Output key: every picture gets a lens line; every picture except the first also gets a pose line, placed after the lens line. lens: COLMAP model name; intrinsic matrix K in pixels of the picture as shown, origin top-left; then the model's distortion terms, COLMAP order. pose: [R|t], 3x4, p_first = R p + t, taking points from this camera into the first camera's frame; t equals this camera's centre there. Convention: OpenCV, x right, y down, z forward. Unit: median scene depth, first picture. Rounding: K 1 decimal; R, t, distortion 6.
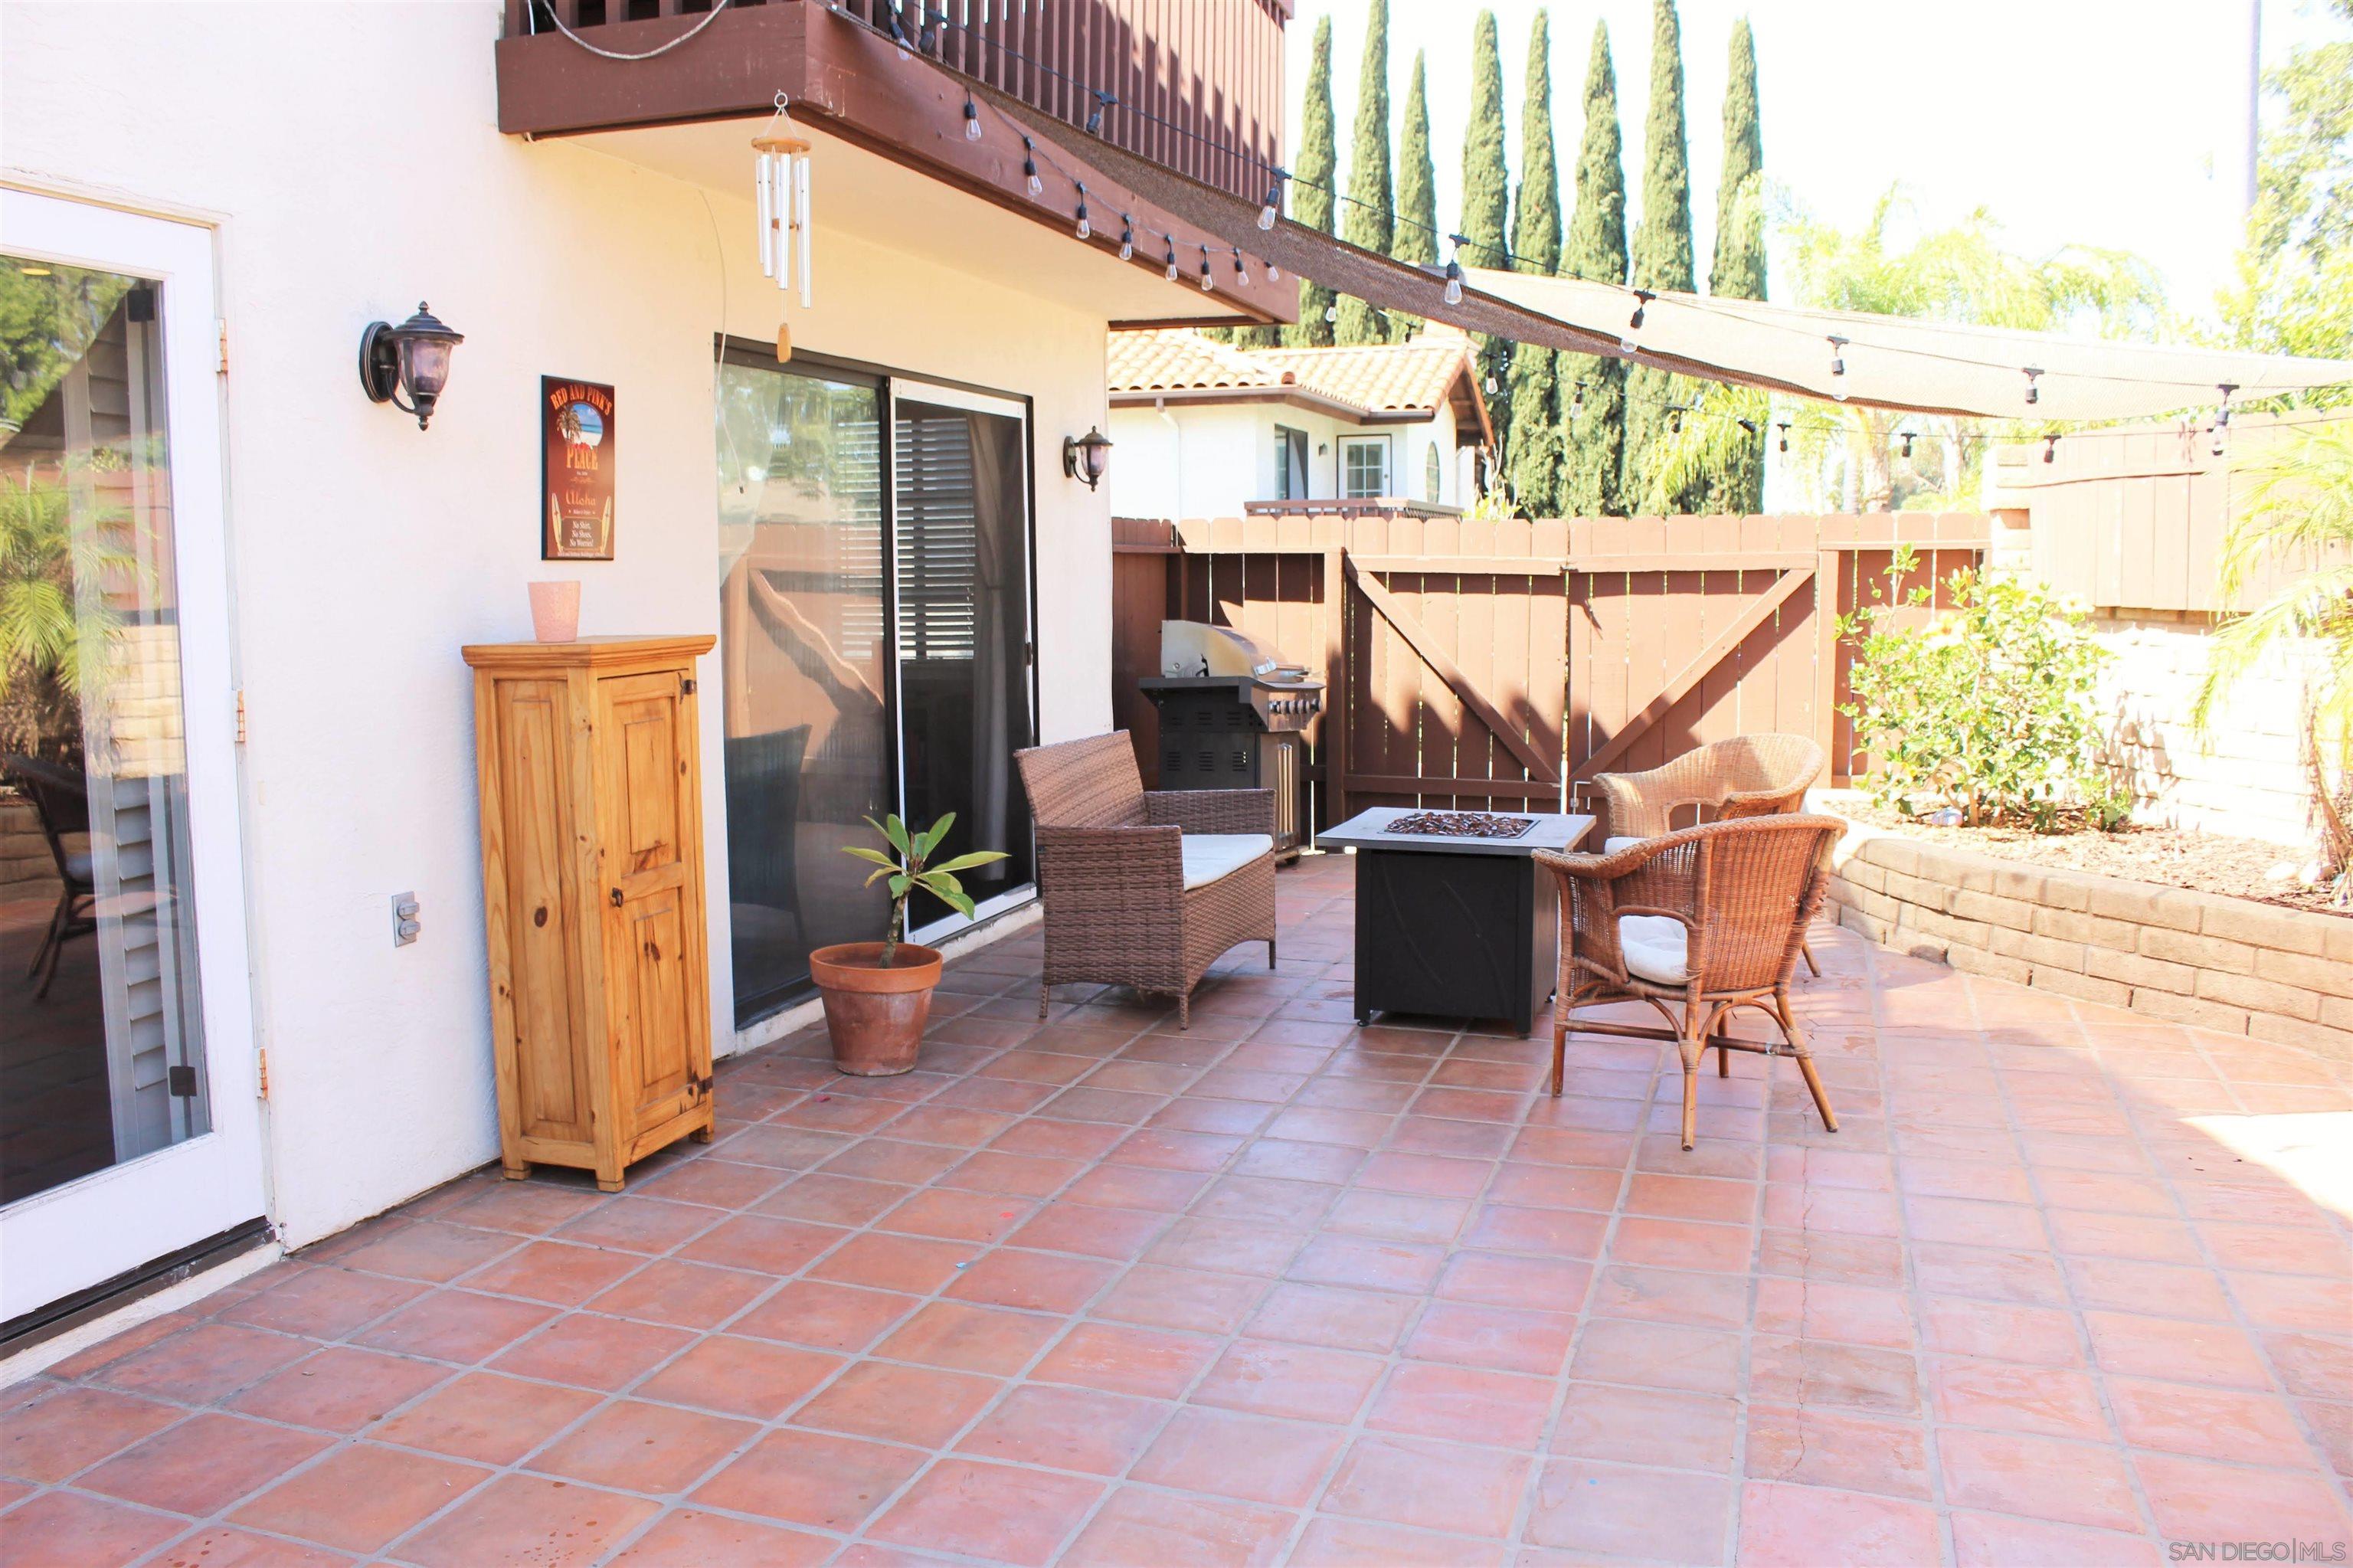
lens RADIAL K [[1919.4, 0, 1176.5], [0, 1919.4, 784.0], [0, 0, 1]] dist [-0.166754, 0.150029]
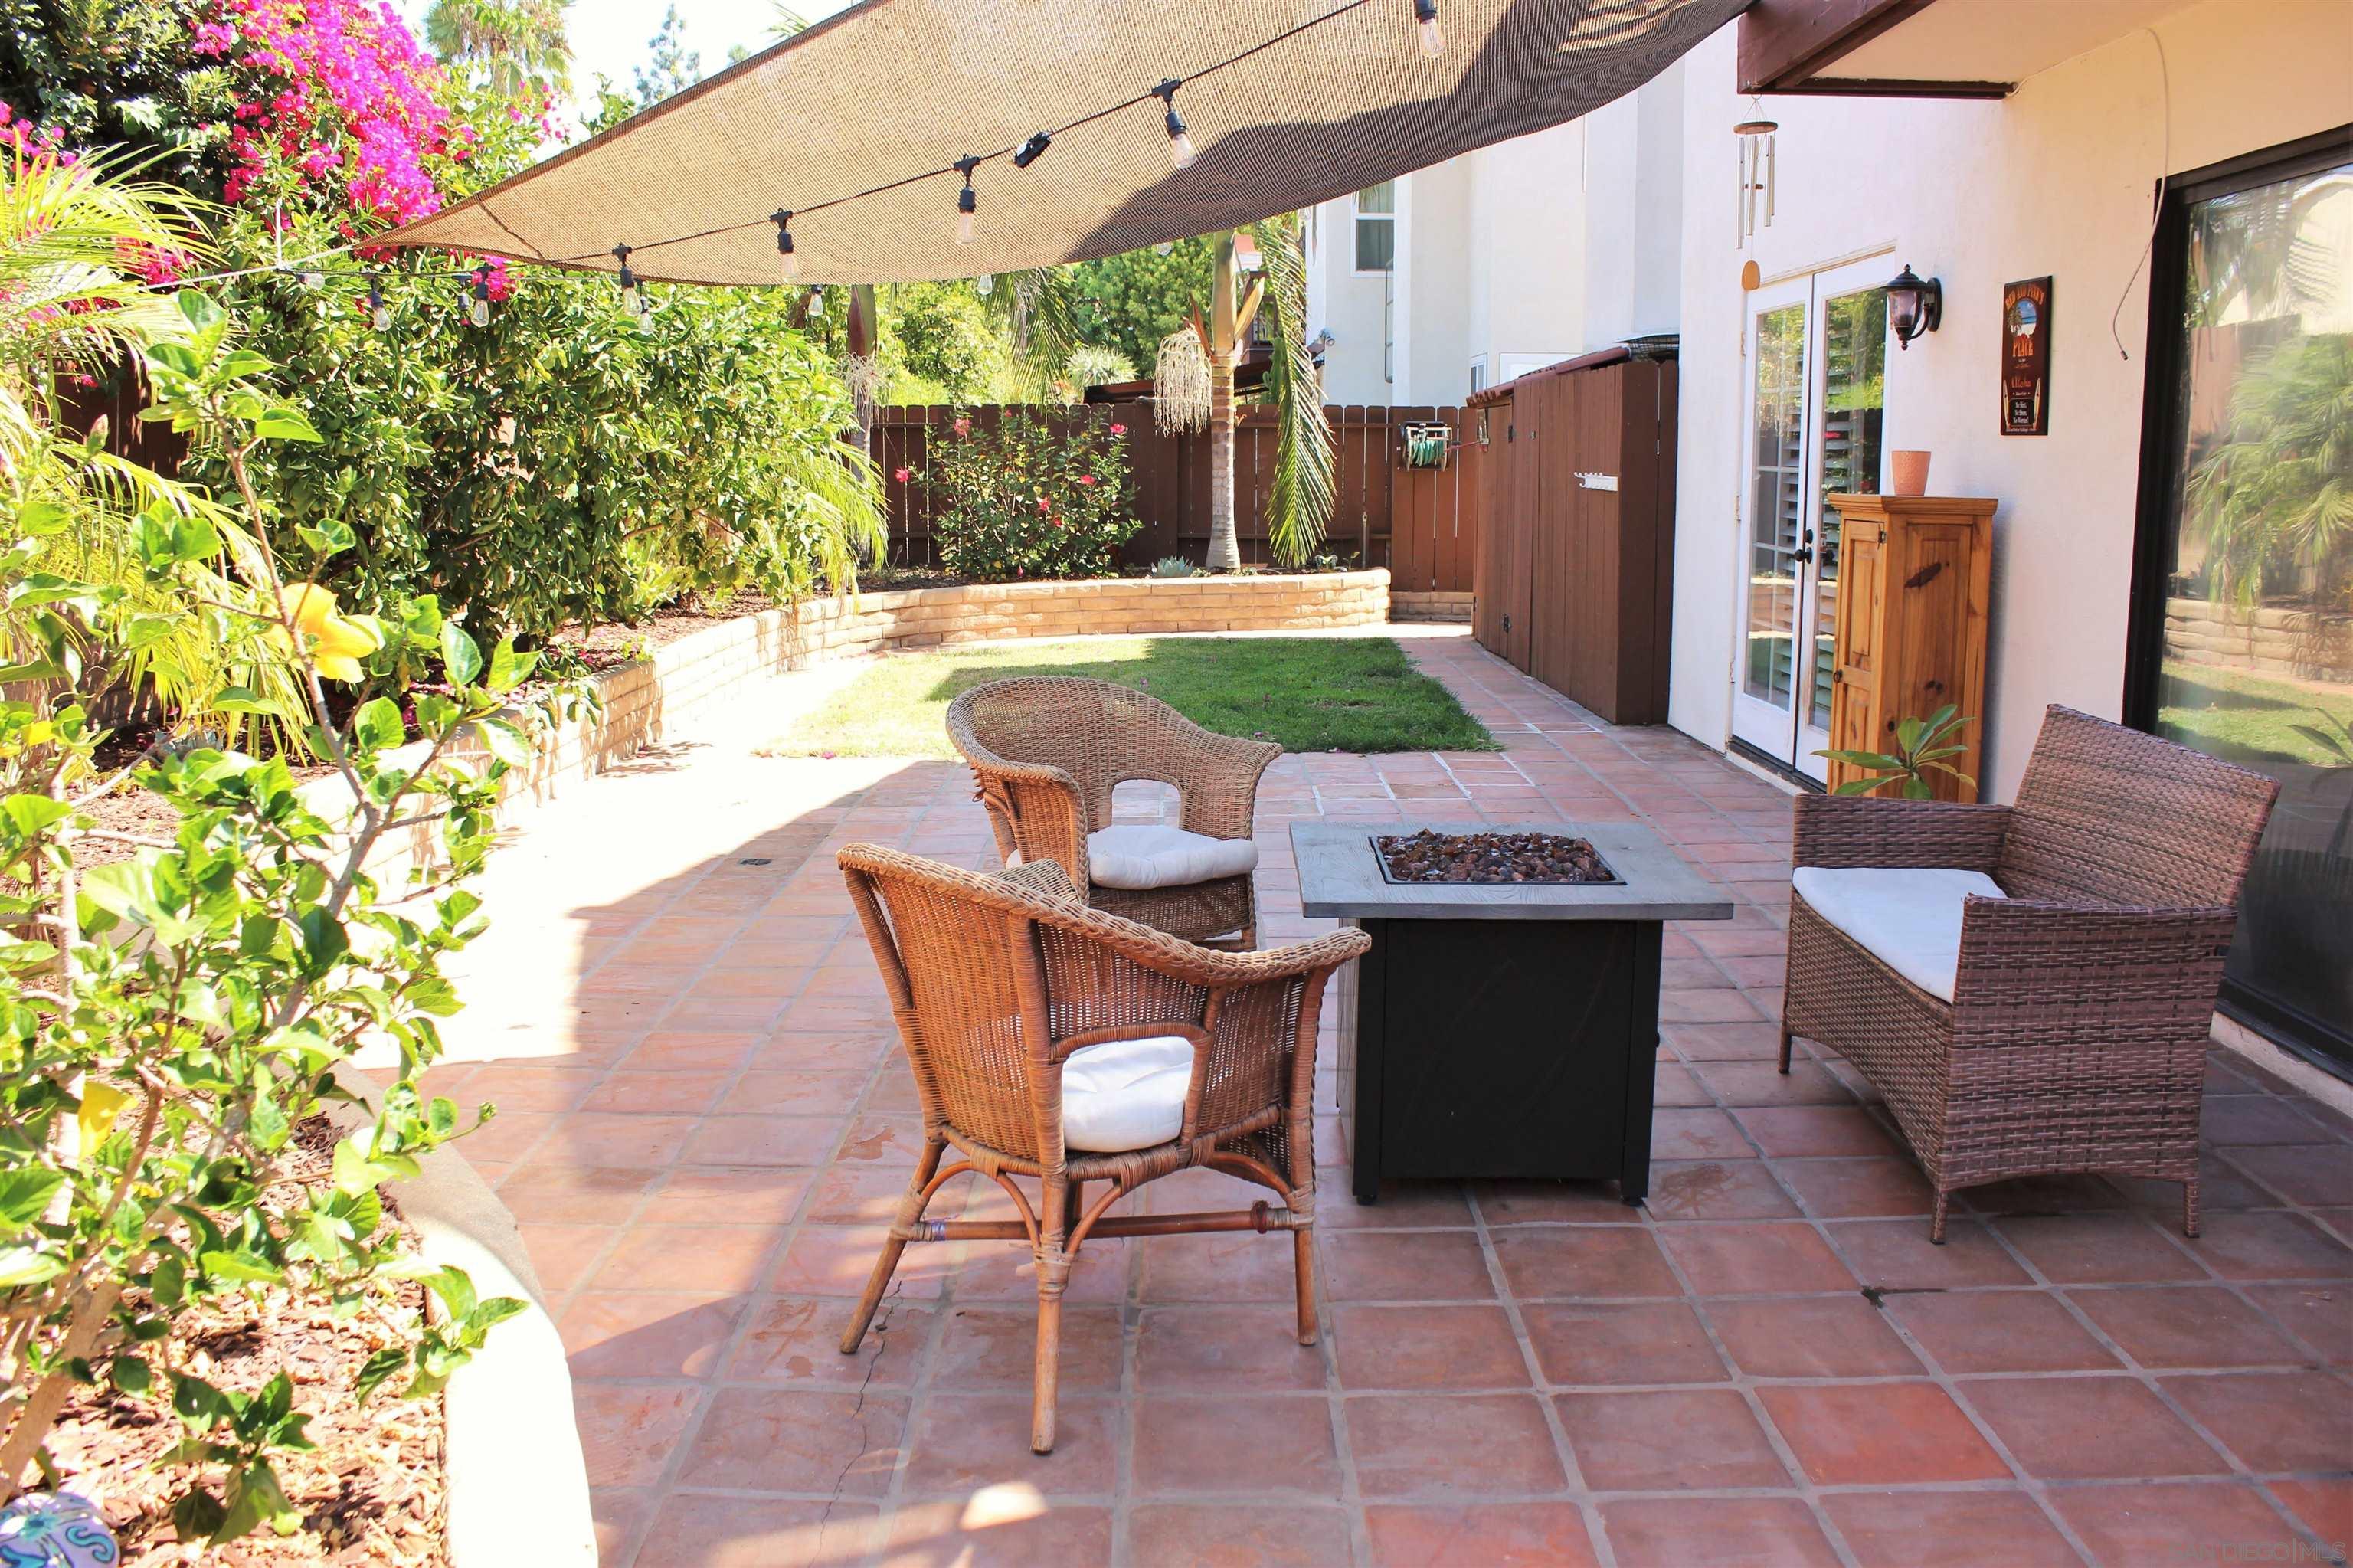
lens RADIAL K [[1919.4, 0, 1176.5], [0, 1919.4, 784.0], [0, 0, 1]] dist [-0.166754, 0.150029]
pose [[-0.952171, 0.062475, -0.299110, 0.546360], [-0.023605, 0.960912, 0.275846, -0.217475], [0.304652, 0.269713, -0.913478, 1.963481]]
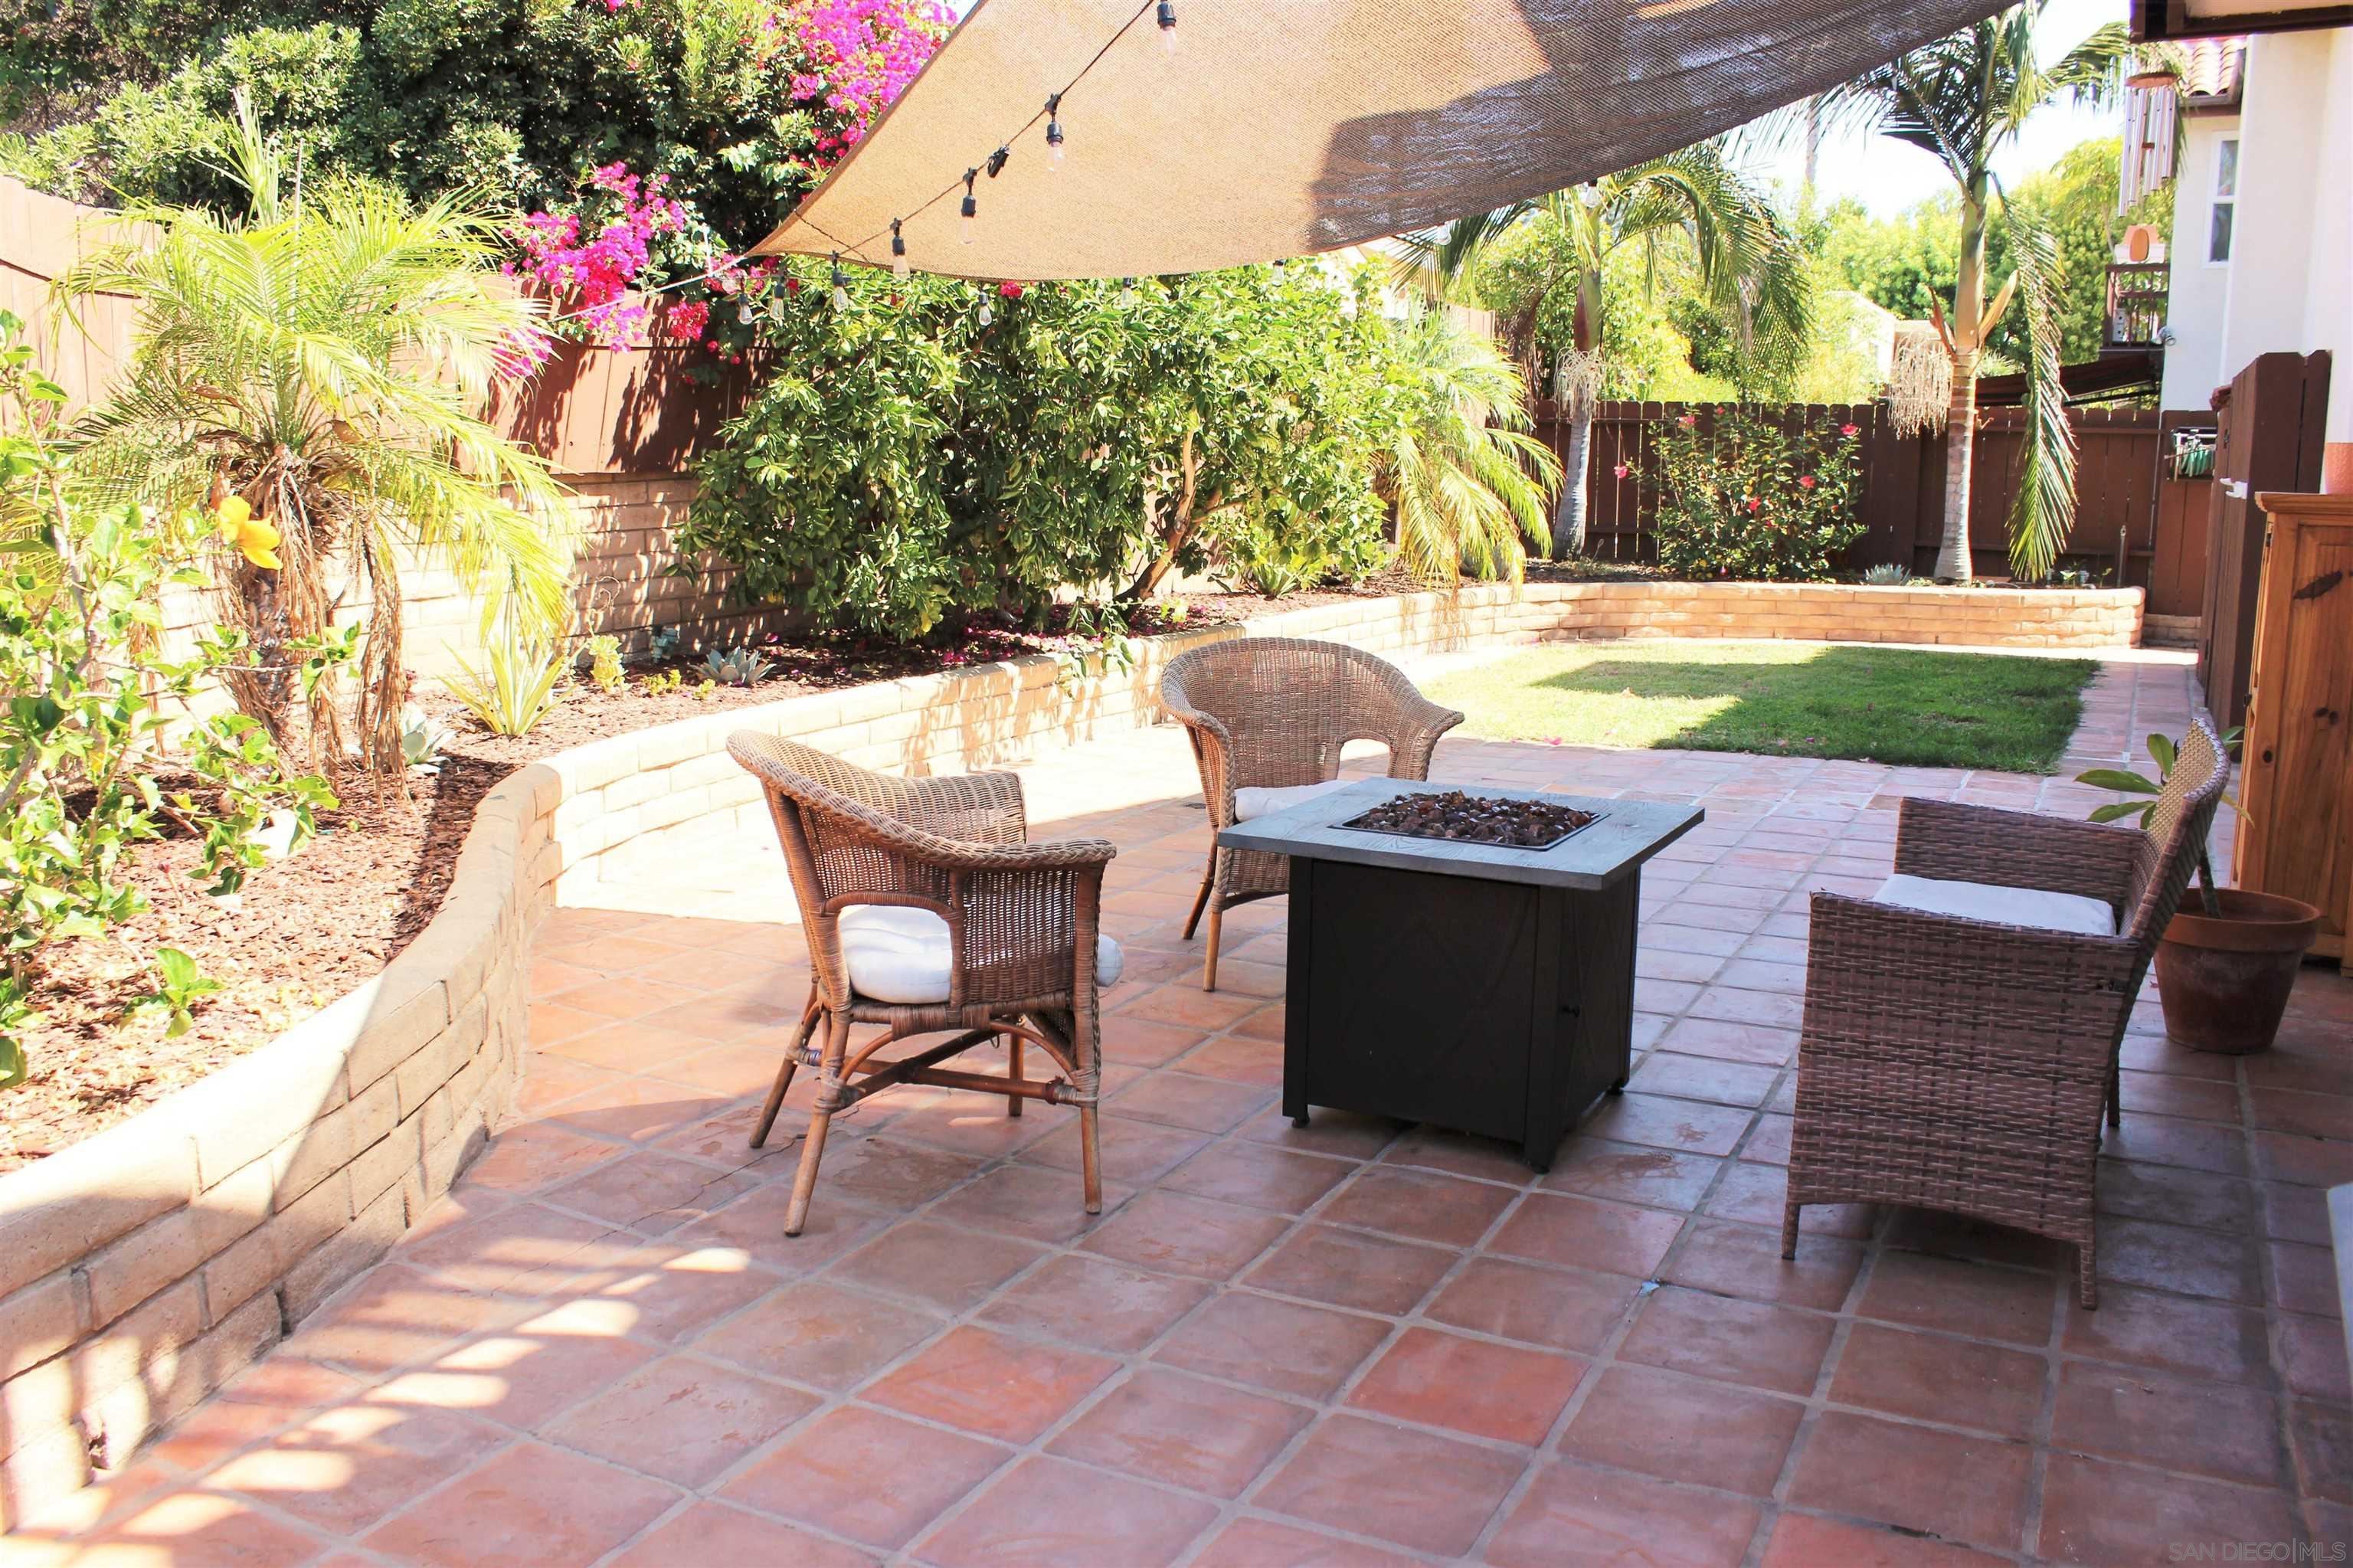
lens RADIAL K [[1919.4, 0, 1176.5], [0, 1919.4, 784.0], [0, 0, 1]] dist [-0.166754, 0.150029]
pose [[-0.988334, -0.025754, 0.150110, 0.173112], [0.017189, 0.960441, 0.277953, -0.216005], [-0.151330, 0.277290, -0.948794, 2.083233]]
